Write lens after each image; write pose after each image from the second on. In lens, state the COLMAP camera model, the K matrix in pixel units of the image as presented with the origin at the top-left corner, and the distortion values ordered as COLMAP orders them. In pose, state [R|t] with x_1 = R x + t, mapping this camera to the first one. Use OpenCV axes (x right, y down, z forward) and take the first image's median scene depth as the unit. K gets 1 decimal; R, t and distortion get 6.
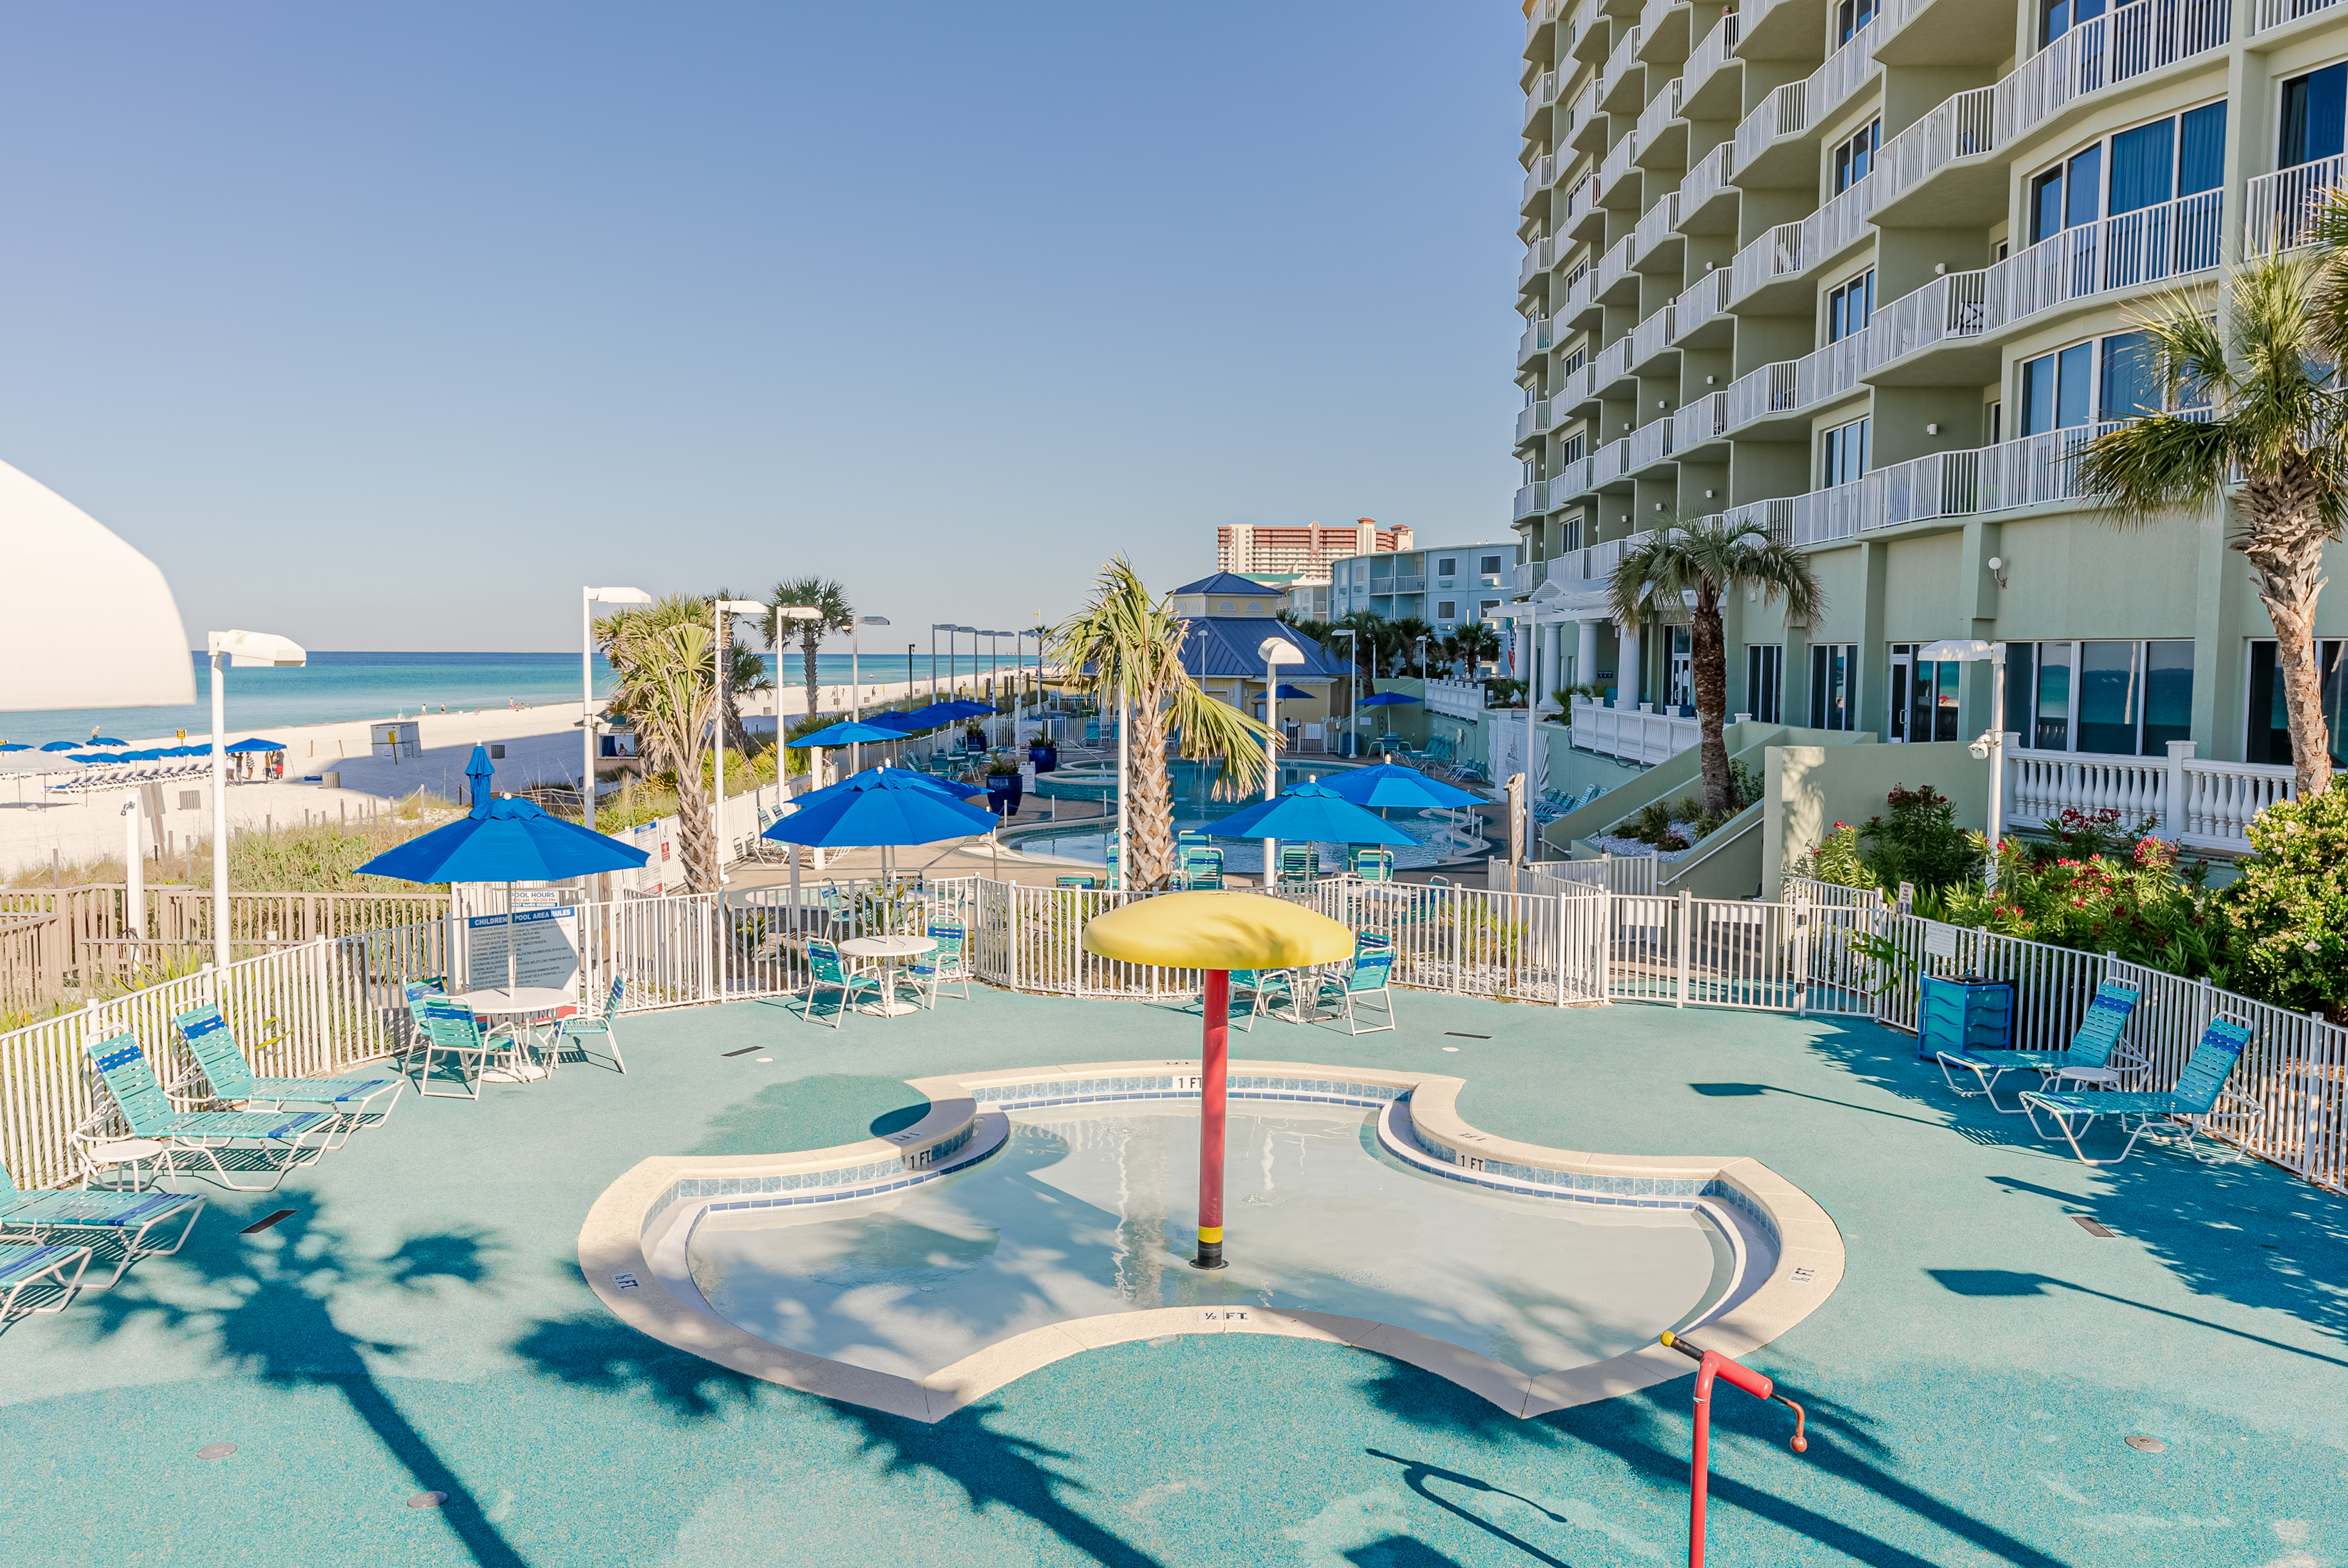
lens RADIAL K [[1873.1, 0, 1173.2], [0, 1873.1, 796.0], [0, 0, 1]] dist [0.002803, -0.012872]
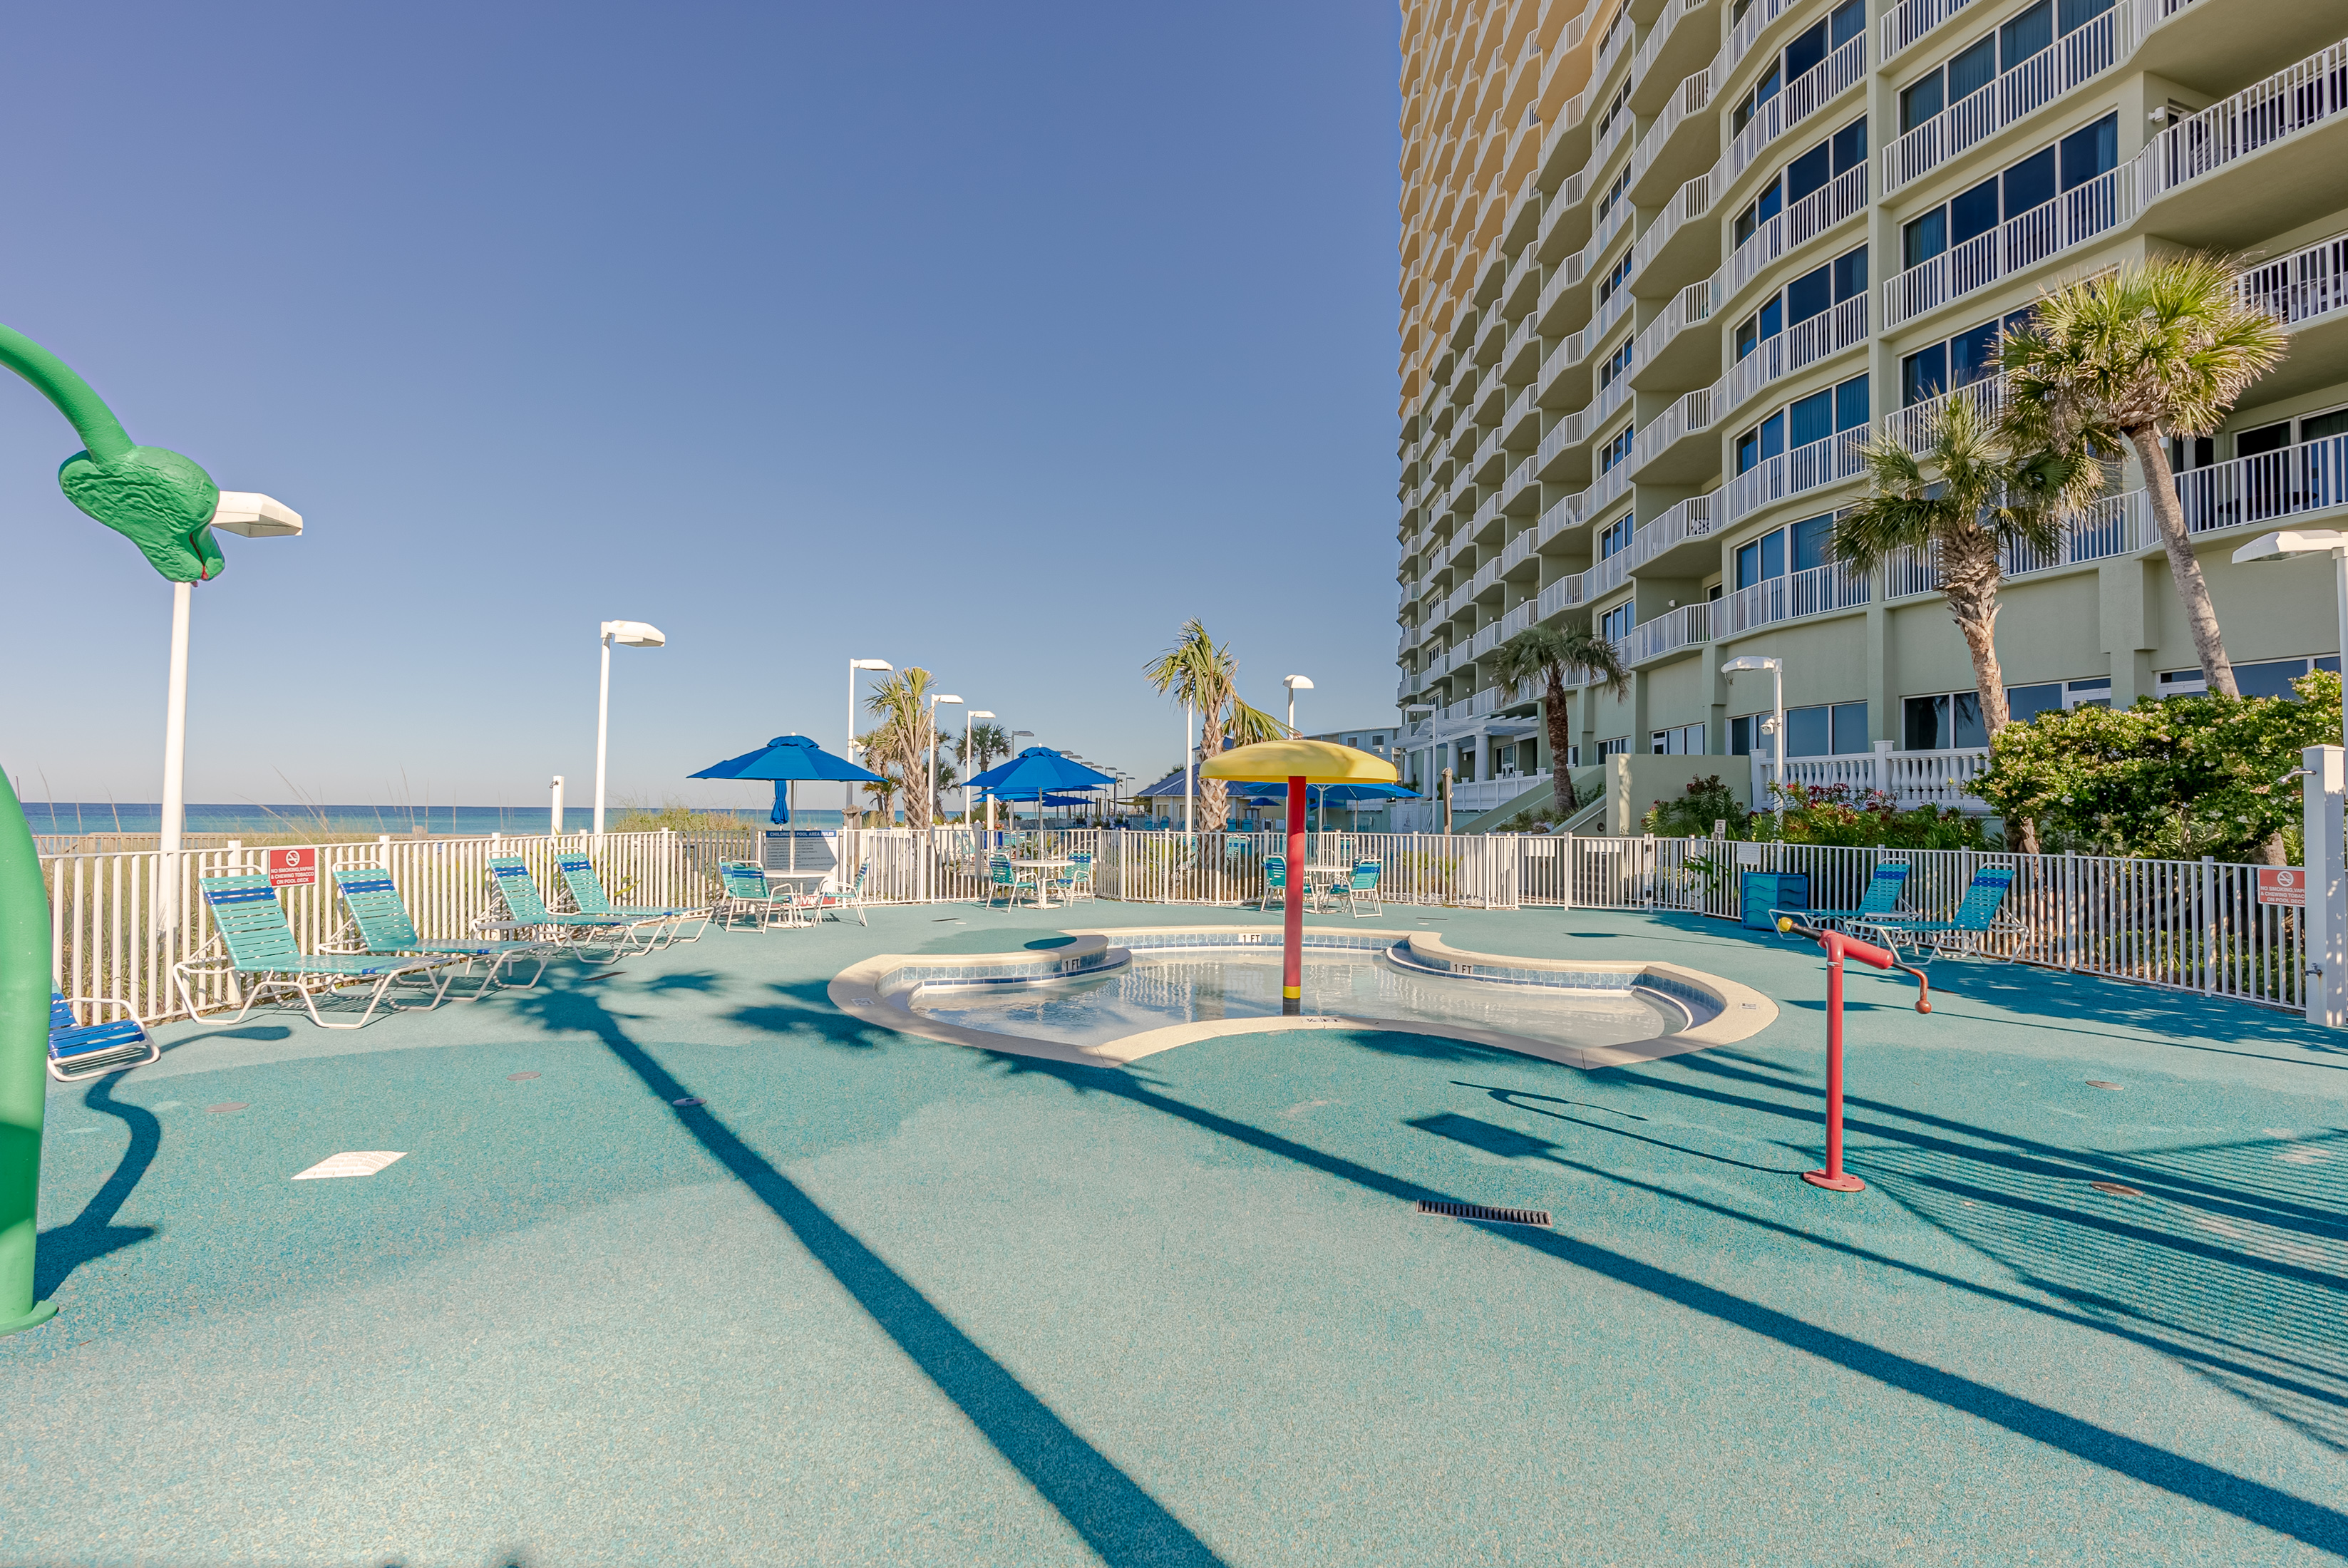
lens RADIAL K [[1070.2, 0, 1173.9], [0, 1070.2, 787.4], [0, 0, 1]] dist [-0.015484, 0.000652]
pose [[0.999938, 0.003709, -0.010487, -0.032960], [-0.004760, 0.994767, -0.102055, 0.093833], [0.010053, 0.102099, 0.994723, 0.120322]]
